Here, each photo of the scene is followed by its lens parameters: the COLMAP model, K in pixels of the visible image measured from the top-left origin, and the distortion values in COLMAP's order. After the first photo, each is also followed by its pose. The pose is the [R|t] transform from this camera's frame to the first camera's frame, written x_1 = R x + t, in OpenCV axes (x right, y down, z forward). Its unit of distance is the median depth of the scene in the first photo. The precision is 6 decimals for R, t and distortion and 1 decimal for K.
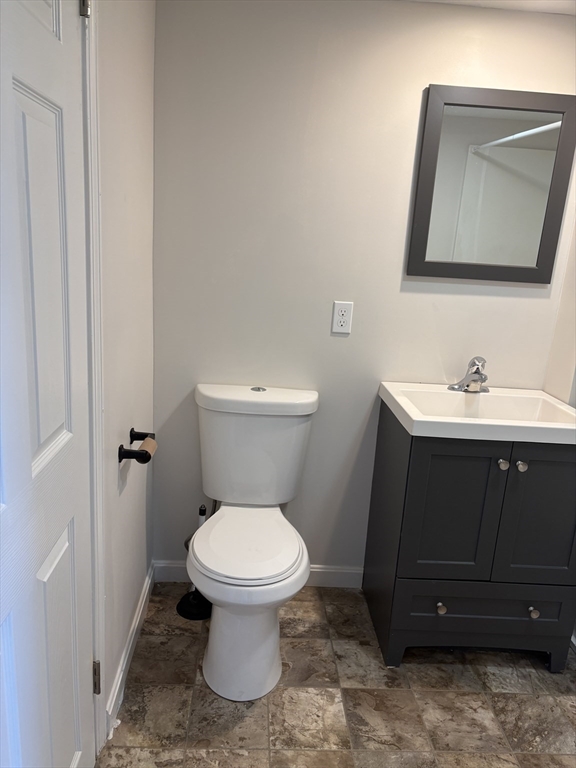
lens RADIAL K [[583.3, 0, 285.6], [0, 583.3, 383.7], [0, 0, 1]] dist [0.038641, -0.044349]
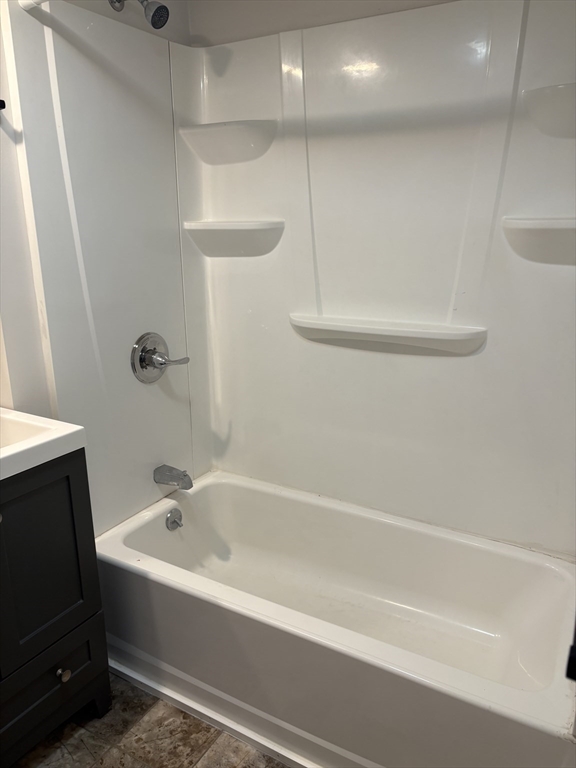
lens RADIAL K [[583.3, 0, 286.9], [0, 583.3, 386.5], [0, 0, 1]] dist [0.038641, -0.044349]
pose [[0.537756, -0.295725, 0.789535, 0.072007], [0.239082, 0.951513, 0.193554, -0.060198], [-0.808491, 0.084679, 0.582384, 0.260148]]
